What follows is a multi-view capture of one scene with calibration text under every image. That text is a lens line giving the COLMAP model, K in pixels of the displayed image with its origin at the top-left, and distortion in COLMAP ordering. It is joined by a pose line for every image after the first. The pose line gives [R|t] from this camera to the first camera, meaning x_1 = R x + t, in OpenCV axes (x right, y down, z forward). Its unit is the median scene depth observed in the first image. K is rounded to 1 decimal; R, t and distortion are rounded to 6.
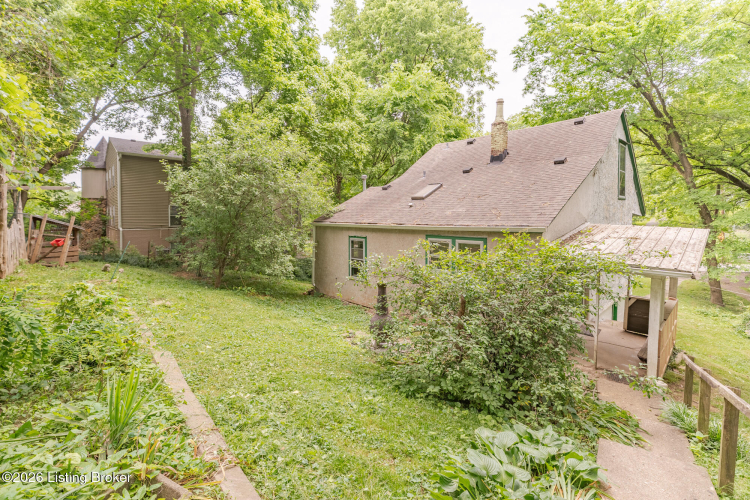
lens RADIAL K [[390.4, 0, 372.8], [0, 390.4, 230.6], [0, 0, 1]] dist [0.006211, 0.000175]
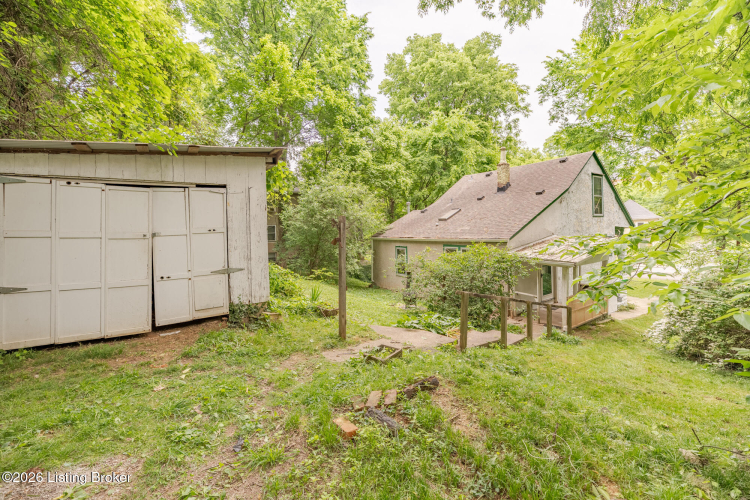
lens RADIAL K [[390.4, 0, 372.8], [0, 390.4, 230.6], [0, 0, 1]] dist [0.006211, 0.000175]
pose [[0.988083, -0.018270, -0.152835, 0.061253], [0.013269, 0.999345, -0.033674, 0.002379], [0.153350, 0.031245, 0.987678, -0.353781]]
